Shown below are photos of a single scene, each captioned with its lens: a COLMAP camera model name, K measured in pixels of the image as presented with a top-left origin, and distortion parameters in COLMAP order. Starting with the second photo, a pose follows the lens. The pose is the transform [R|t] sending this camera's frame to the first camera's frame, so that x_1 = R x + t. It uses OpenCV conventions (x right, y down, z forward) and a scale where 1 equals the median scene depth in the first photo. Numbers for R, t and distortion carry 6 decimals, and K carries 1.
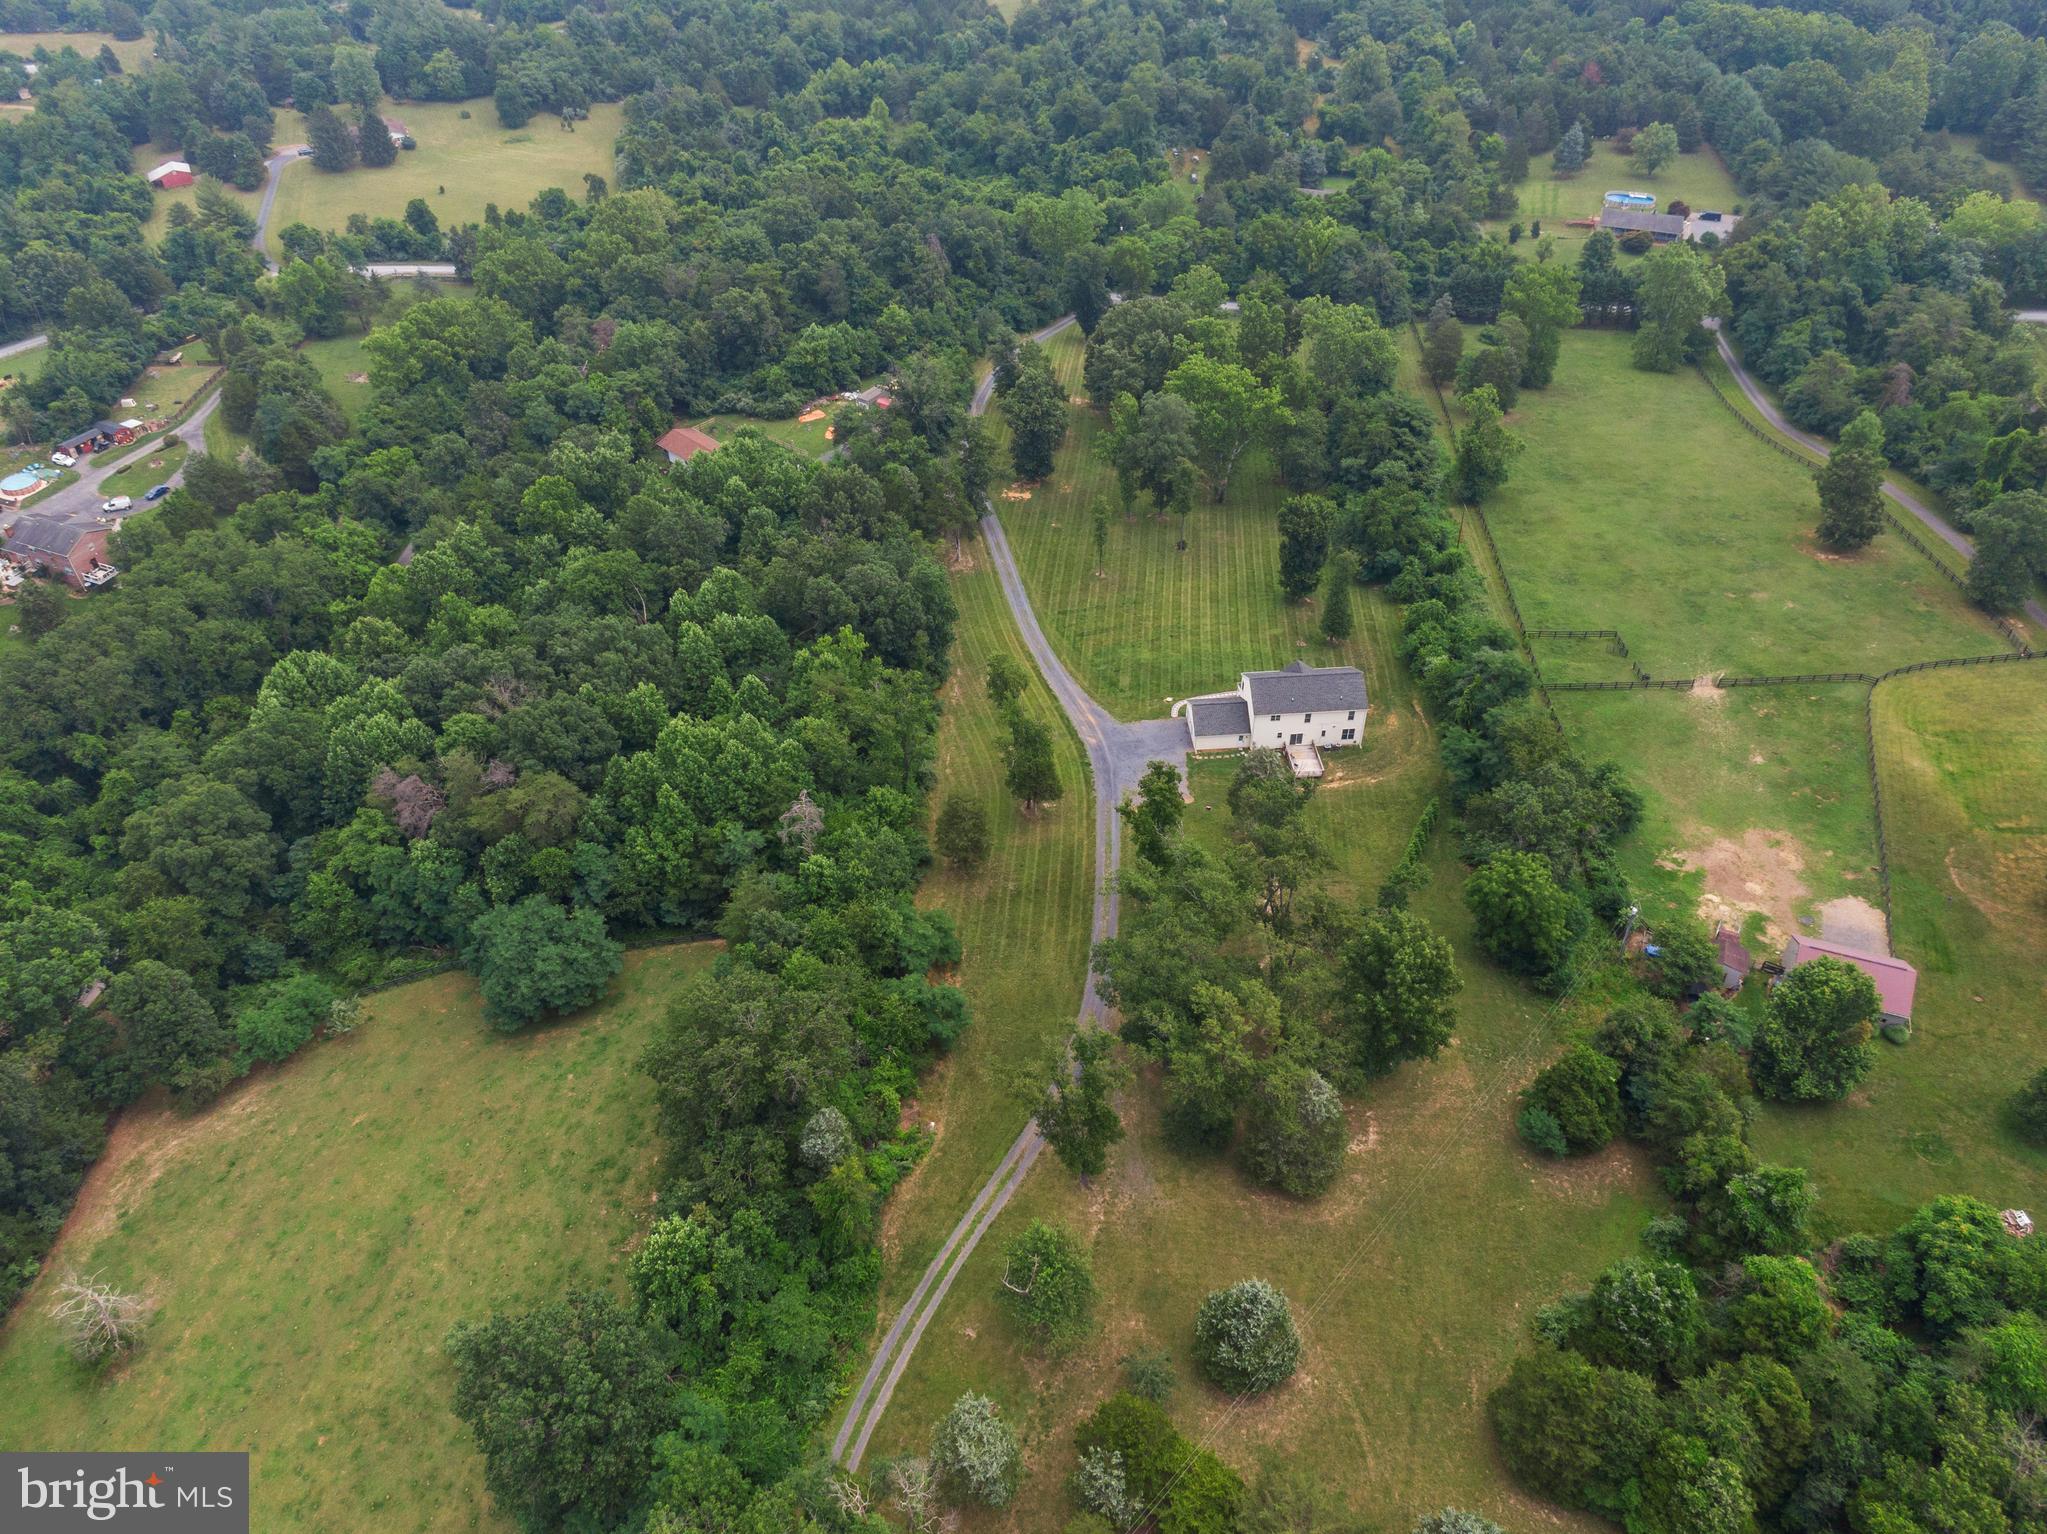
lens RADIAL K [[1421.2, 0, 1023.4], [0, 1421.2, 717.1], [0, 0, 1]] dist [0.047797, -0.064630]
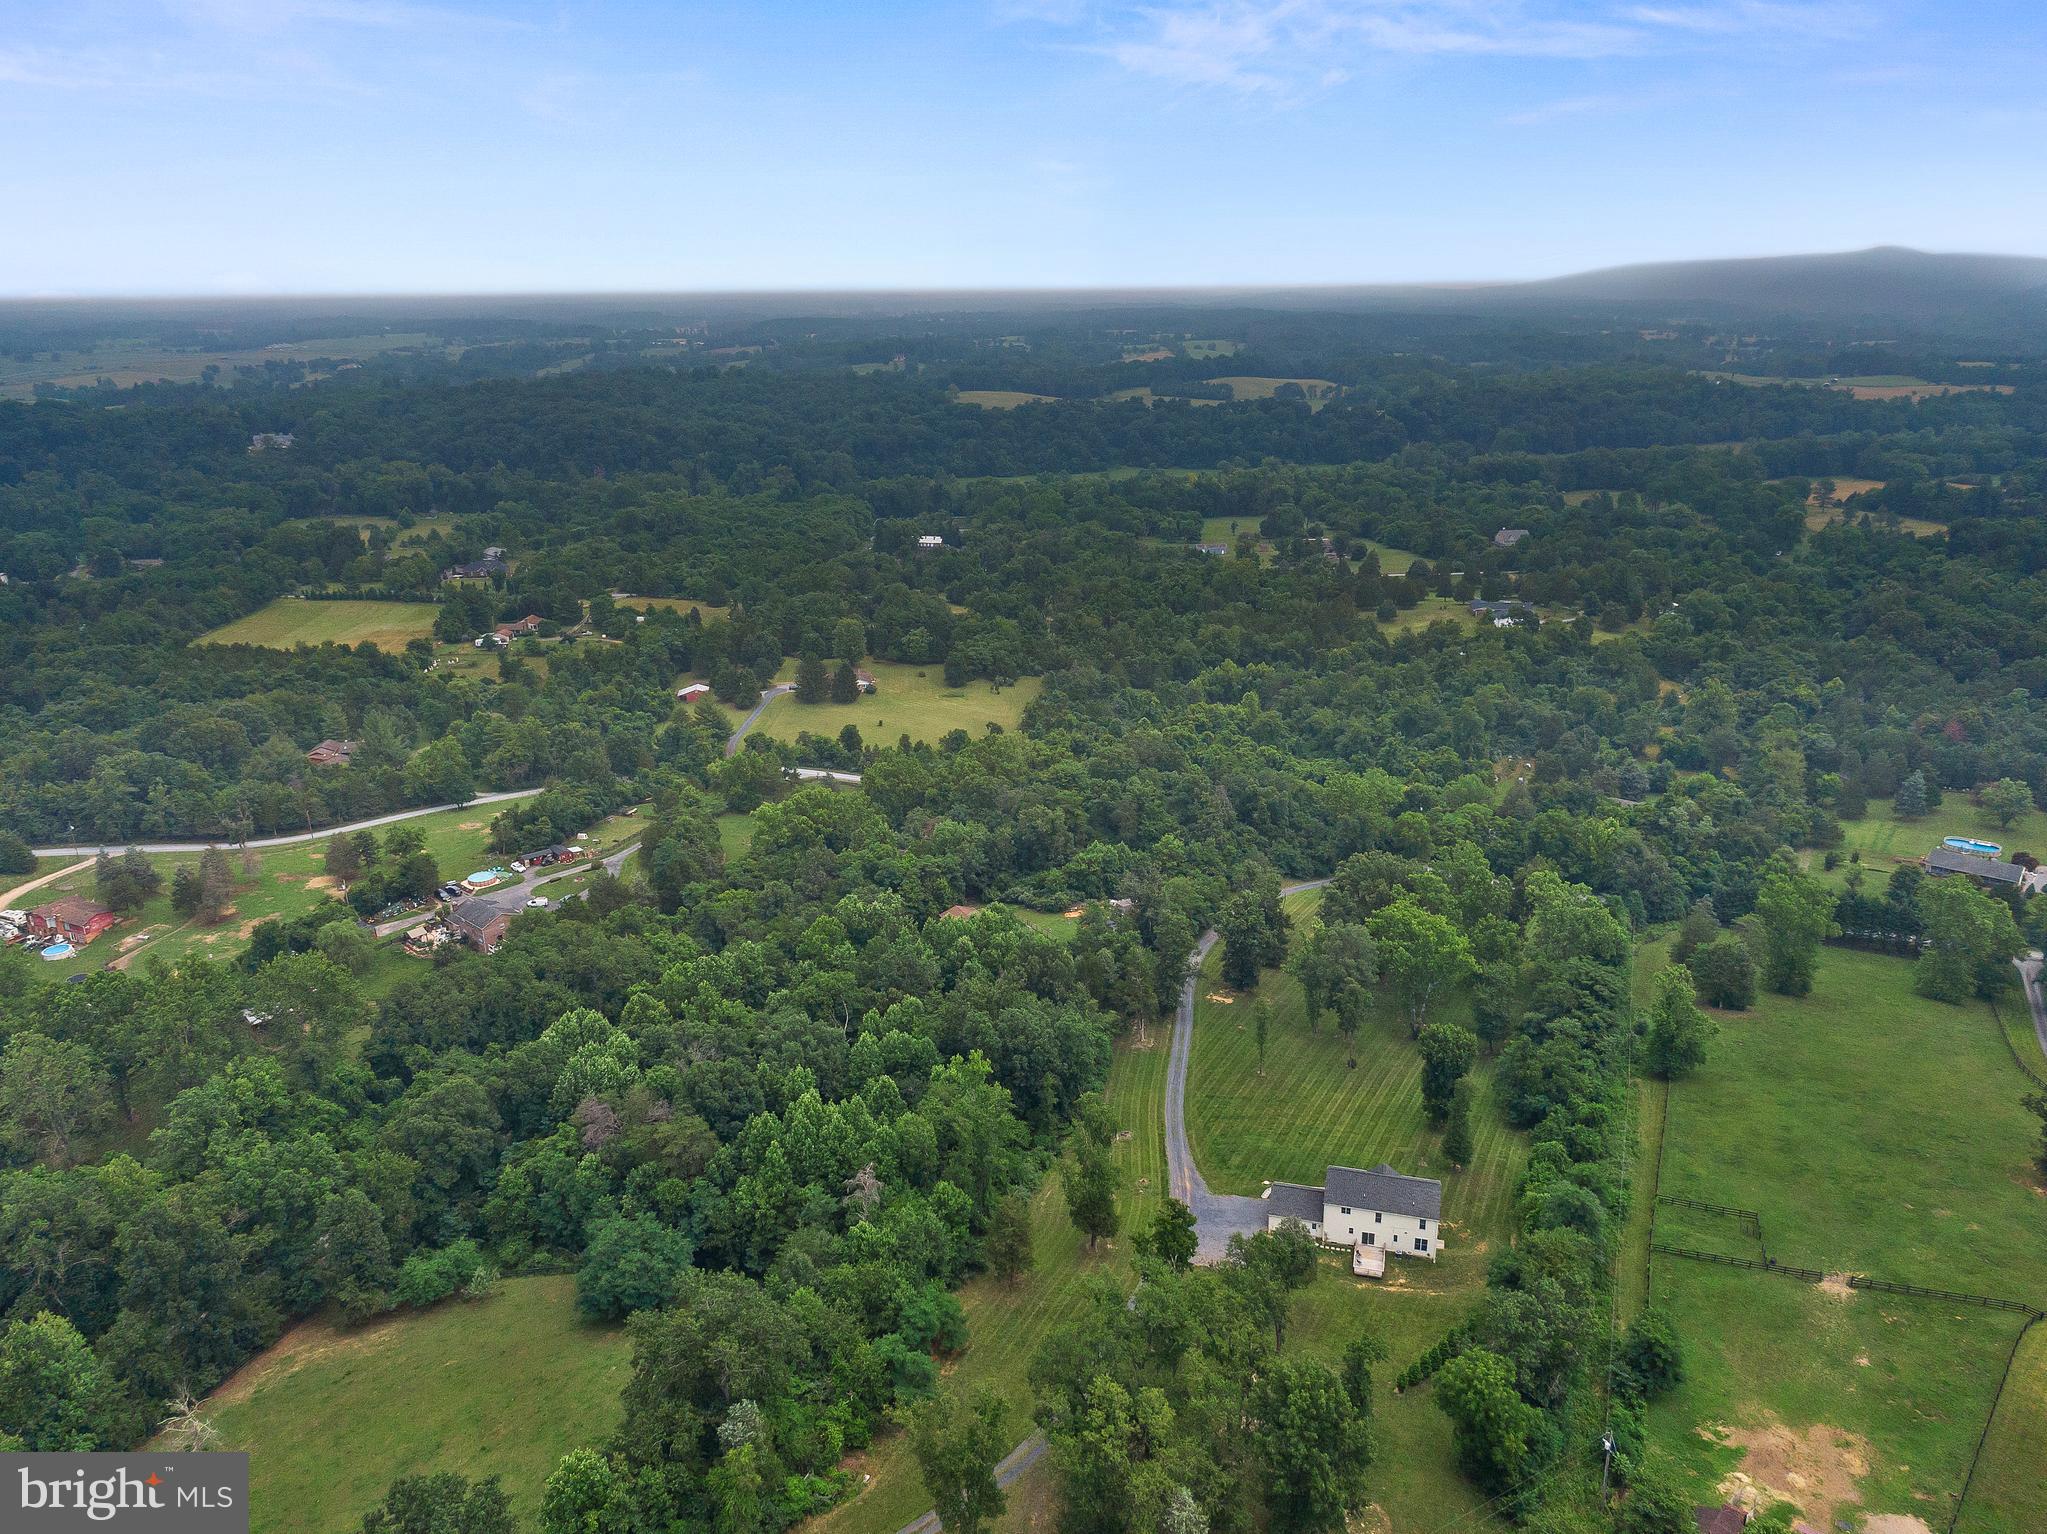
lens RADIAL K [[1429.2, 0, 1089.7], [0, 1429.2, 760.7], [0, 0, 1]] dist [0.073464, -0.107705]
pose [[0.947393, 0.100295, -0.303952, 0.219050], [-0.206369, 0.917296, -0.340558, 0.073493], [0.244658, 0.385369, 0.889738, -0.083874]]
